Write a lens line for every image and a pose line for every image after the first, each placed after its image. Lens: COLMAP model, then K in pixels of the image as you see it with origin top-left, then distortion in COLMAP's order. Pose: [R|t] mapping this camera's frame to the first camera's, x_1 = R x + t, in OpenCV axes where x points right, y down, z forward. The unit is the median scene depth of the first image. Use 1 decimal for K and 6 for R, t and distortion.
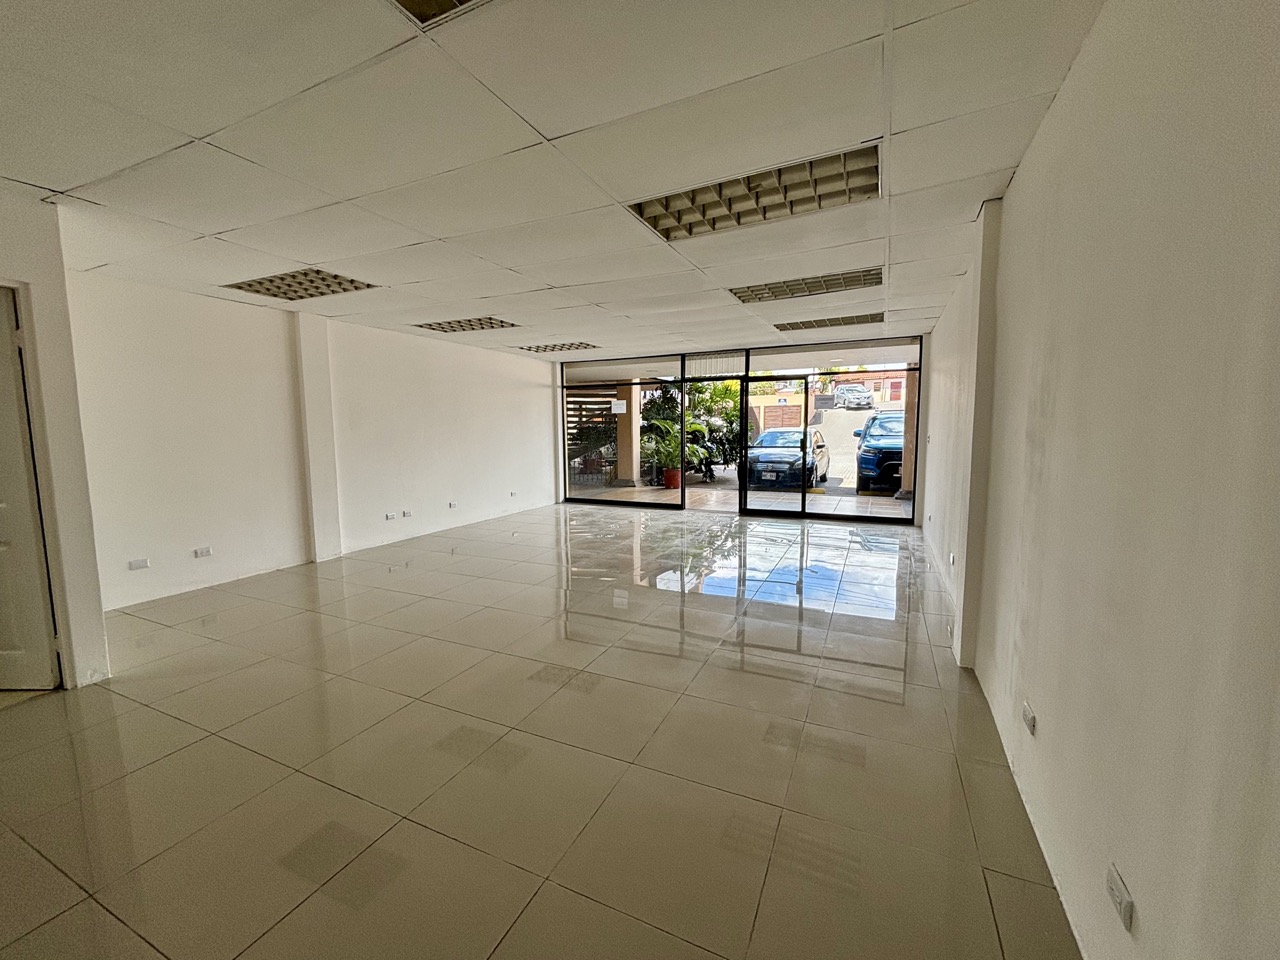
lens RADIAL K [[513.5, 0, 640.0], [0, 513.5, 480.0], [0, 0, 1]] dist [0.018641, -0.008610]
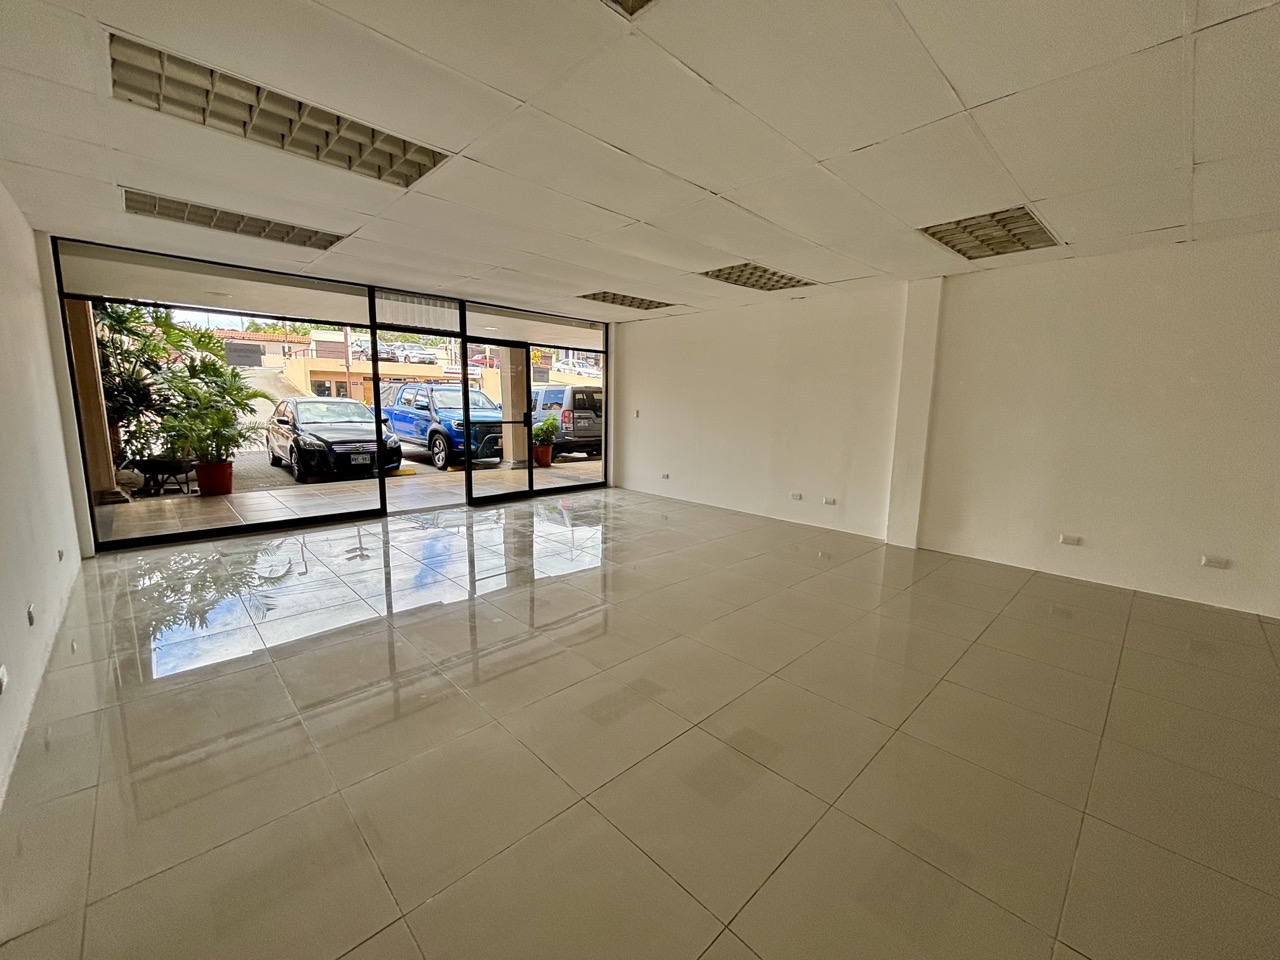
lens RADIAL K [[513.5, 0, 640.0], [0, 513.5, 480.0], [0, 0, 1]] dist [0.018641, -0.008610]
pose [[0.357980, -0.125886, 0.925204, -0.472875], [0.074256, 0.991570, 0.106185, -0.041269], [-0.930772, 0.030690, 0.364310, 0.452771]]
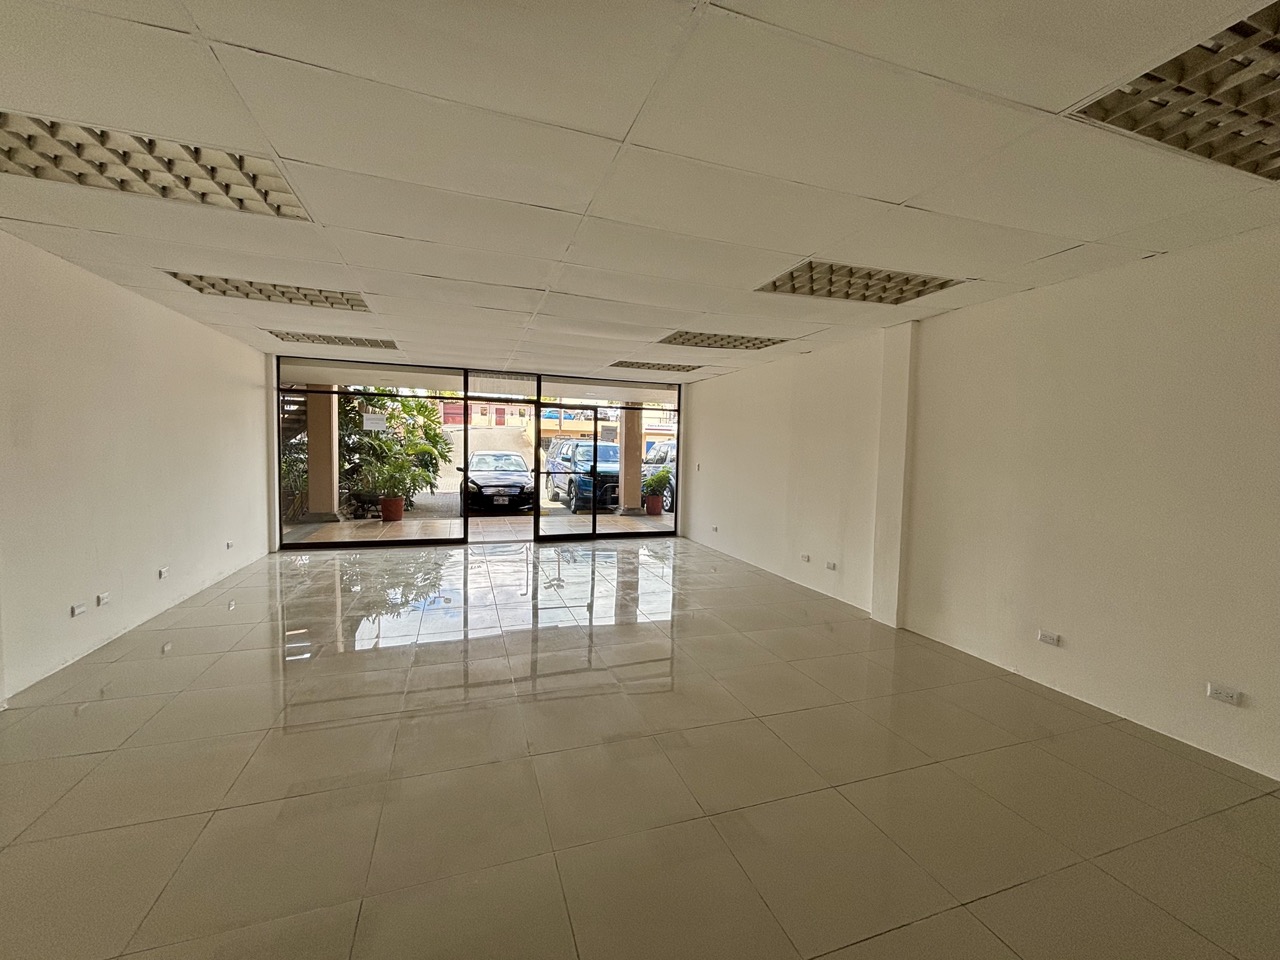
lens RADIAL K [[513.5, 0, 640.0], [0, 513.5, 480.0], [0, 0, 1]] dist [0.018641, -0.008610]
pose [[0.717696, -0.015482, 0.696184, -0.345248], [0.042497, 0.998863, -0.021598, -0.020818], [-0.695058, 0.045087, 0.717538, 0.158472]]
